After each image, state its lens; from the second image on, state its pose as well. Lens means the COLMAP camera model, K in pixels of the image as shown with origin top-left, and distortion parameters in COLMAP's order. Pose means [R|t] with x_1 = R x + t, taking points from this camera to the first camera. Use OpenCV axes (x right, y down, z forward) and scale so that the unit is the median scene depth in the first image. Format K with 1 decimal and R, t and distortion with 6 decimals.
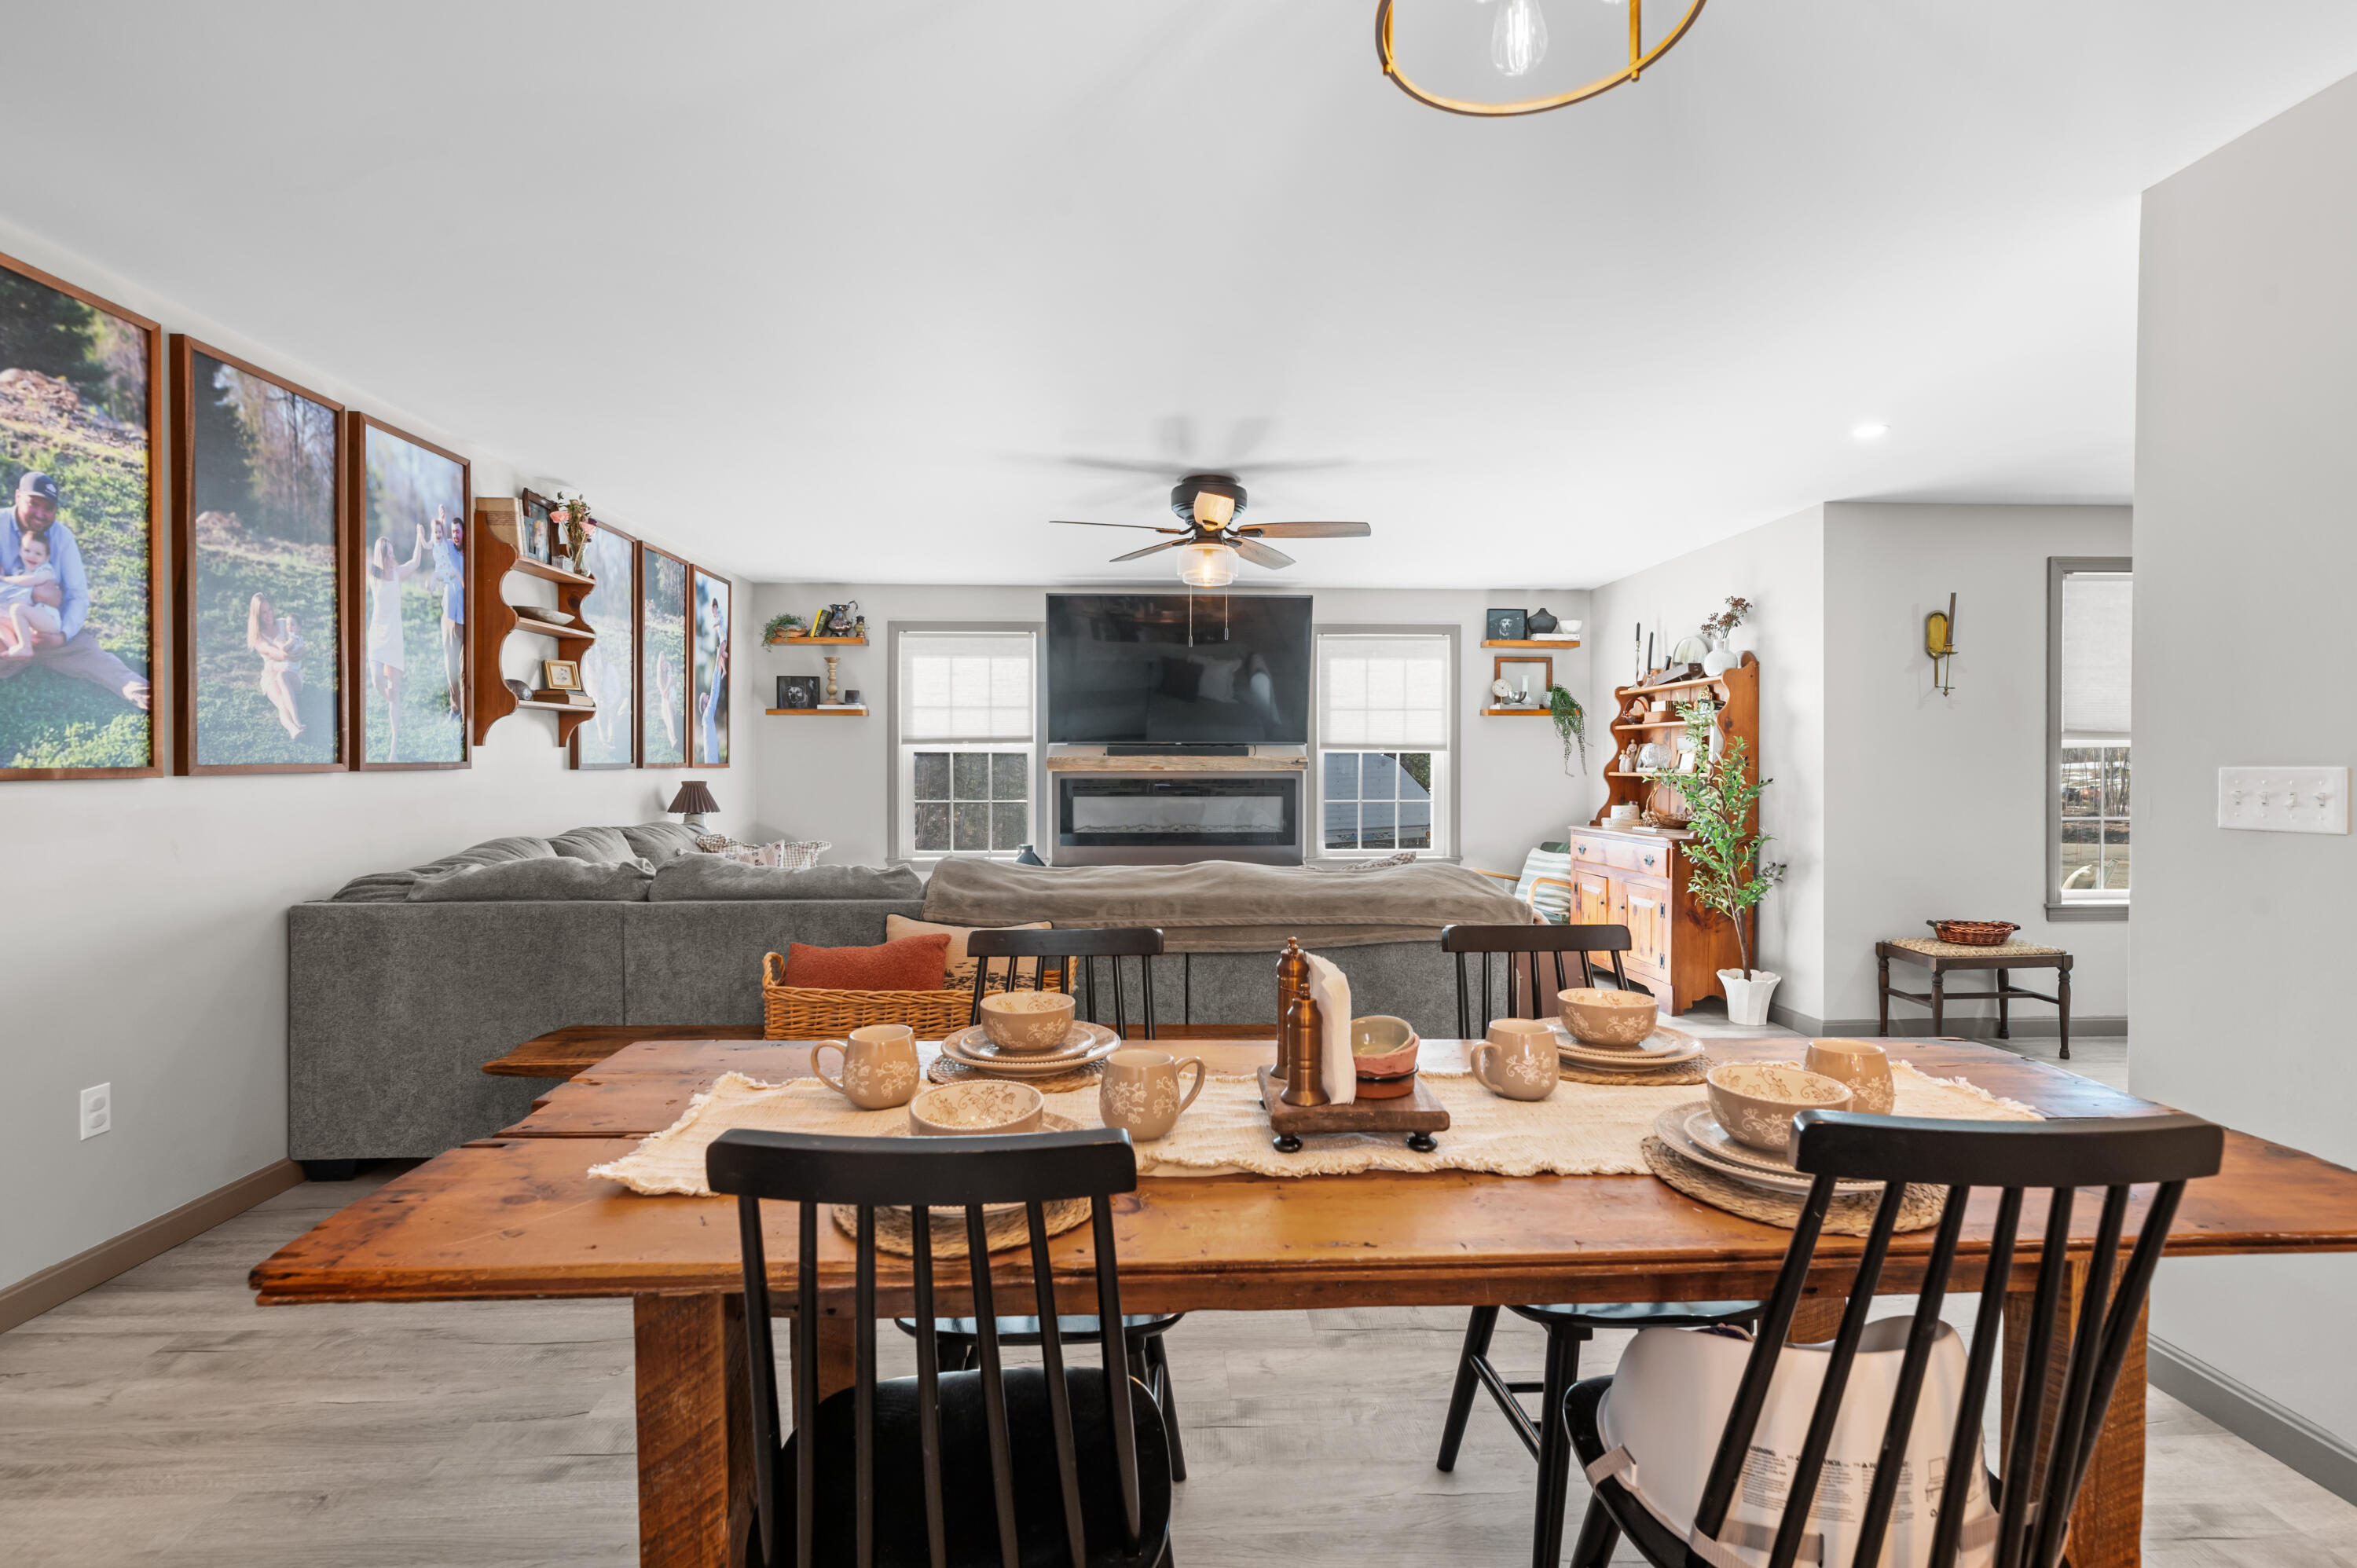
lens RADIAL K [[1077.0, 0, 1167.6], [0, 1077.0, 773.1], [0, 0, 1]] dist [0.003124, 0.000489]
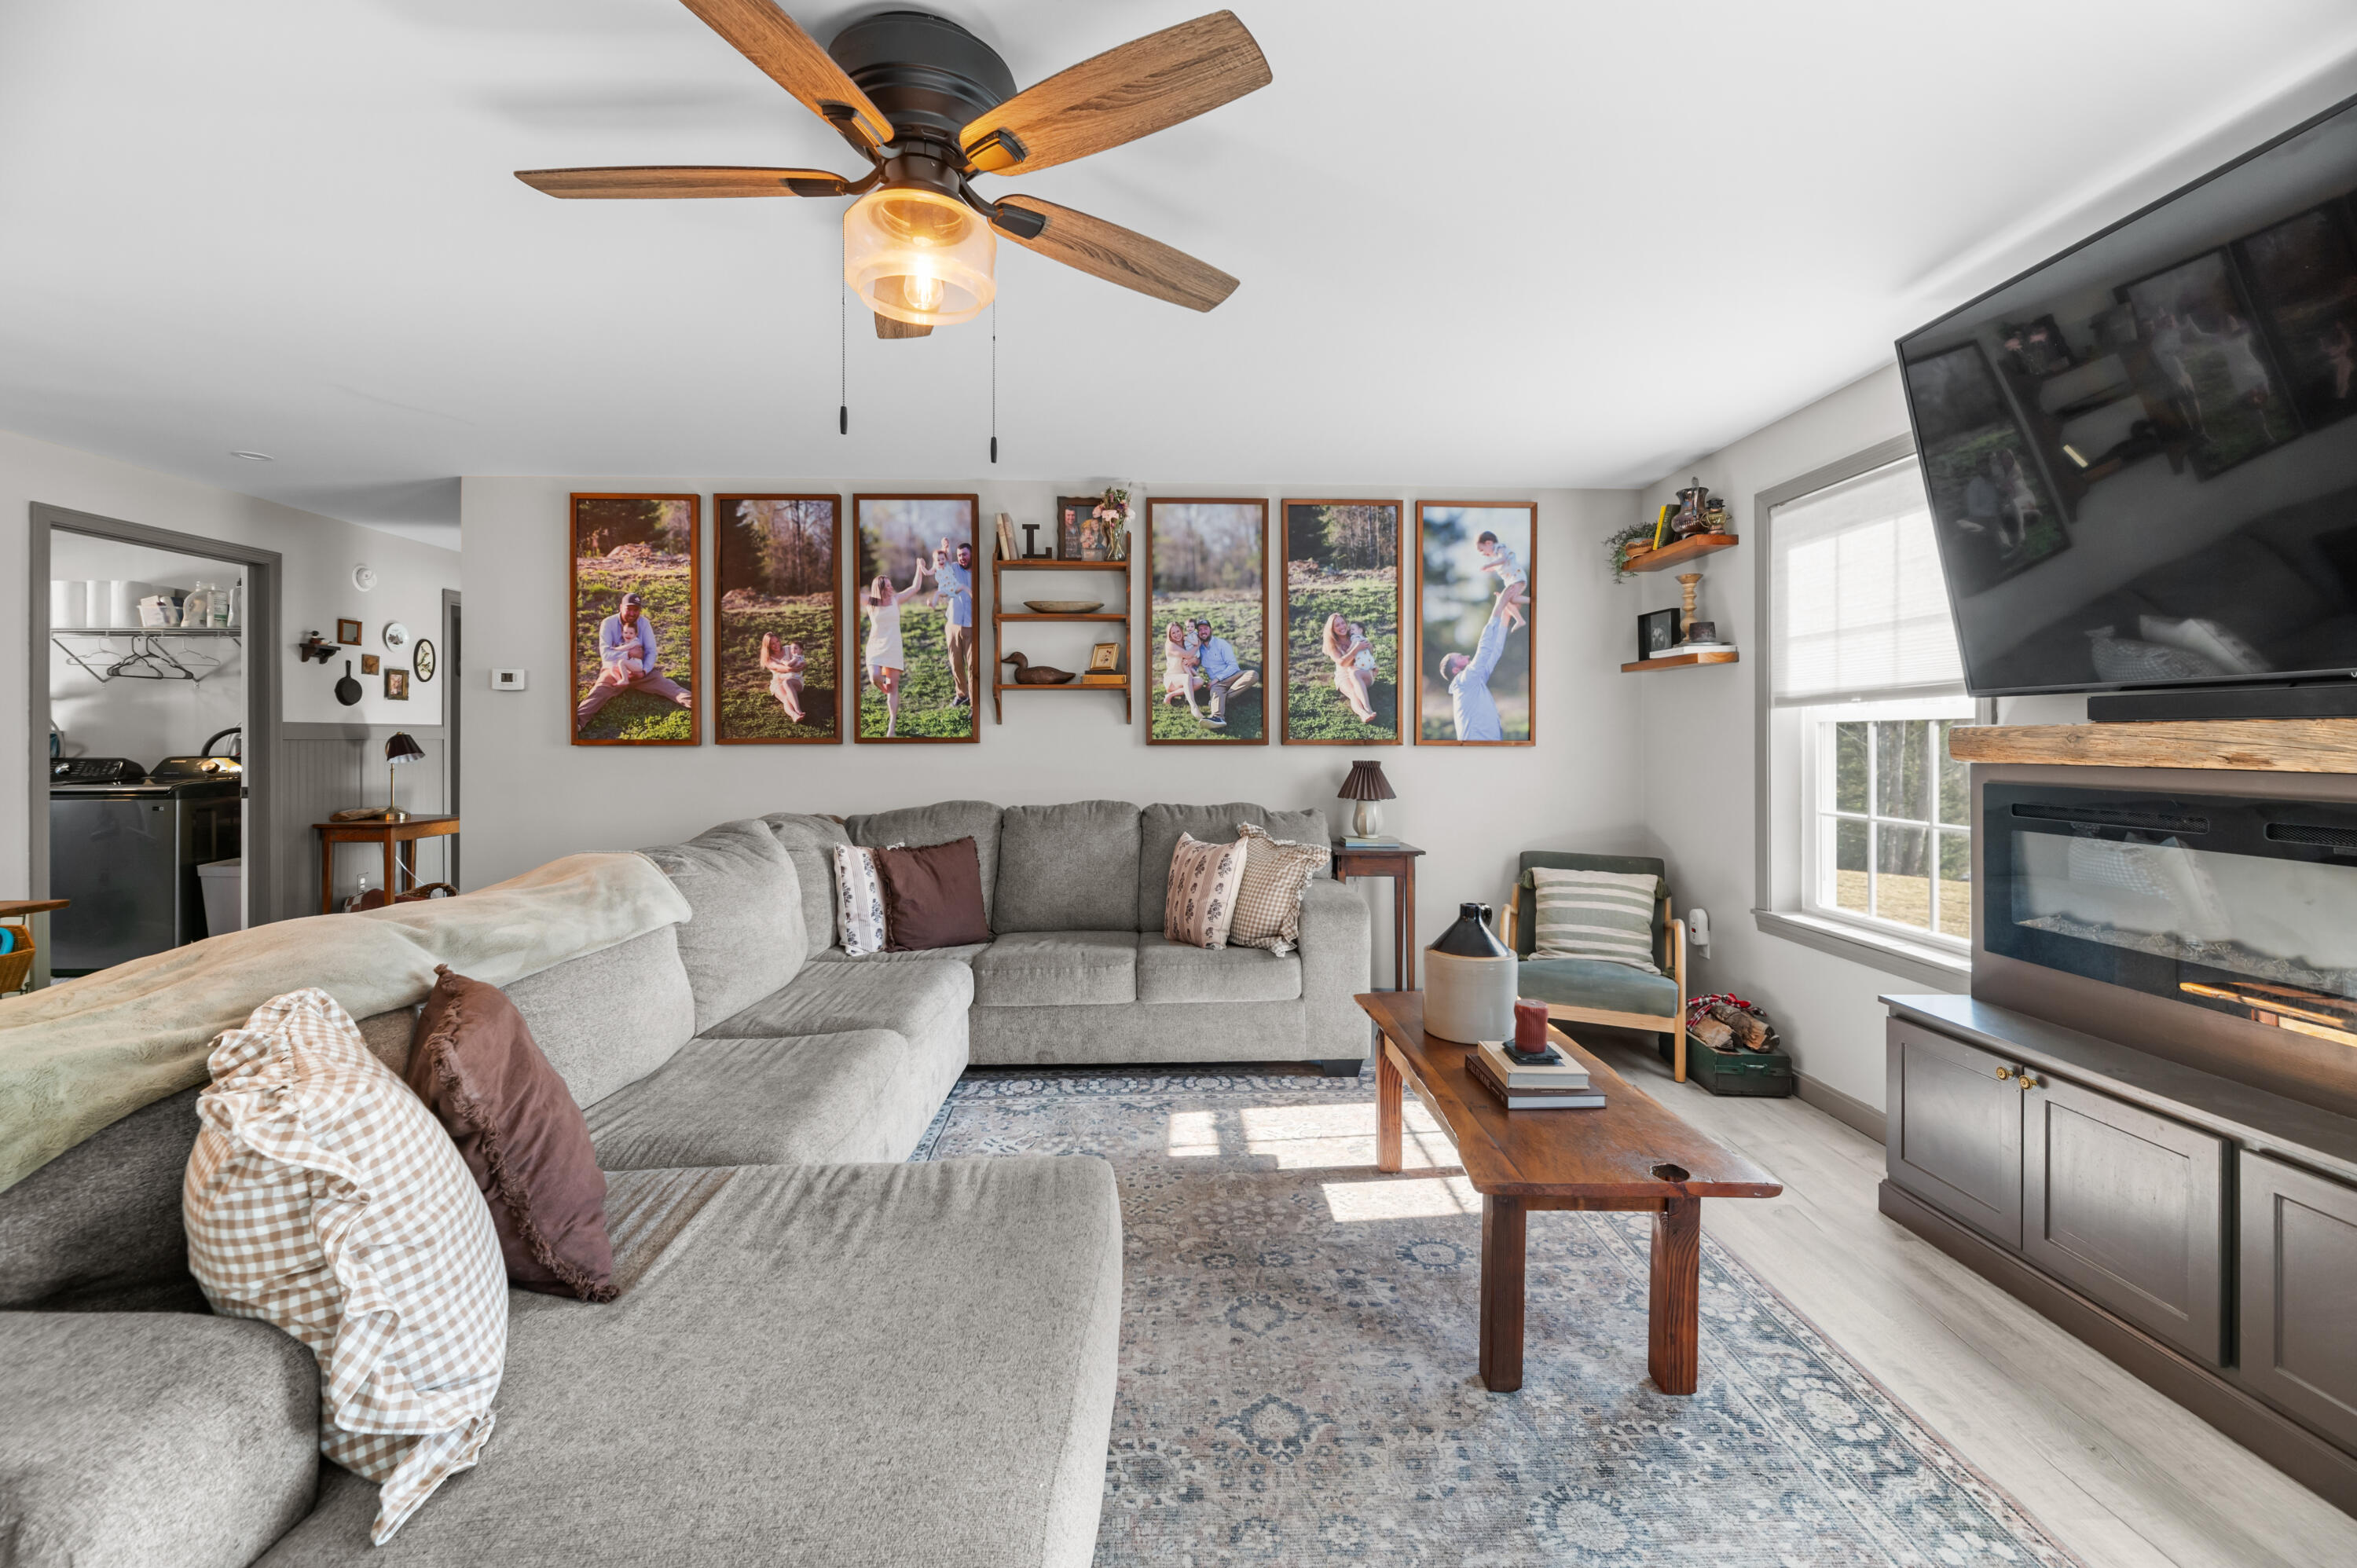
lens RADIAL K [[960.7, 0, 1168.2], [0, 960.7, 735.9], [0, 0, 1]] dist [-0.002110, 0.000101]
pose [[-0.010704, -0.005665, -0.999927, 0.559066], [-0.014887, 0.999874, -0.005506, -0.012294], [0.999832, 0.014827, -0.010787, 1.534528]]
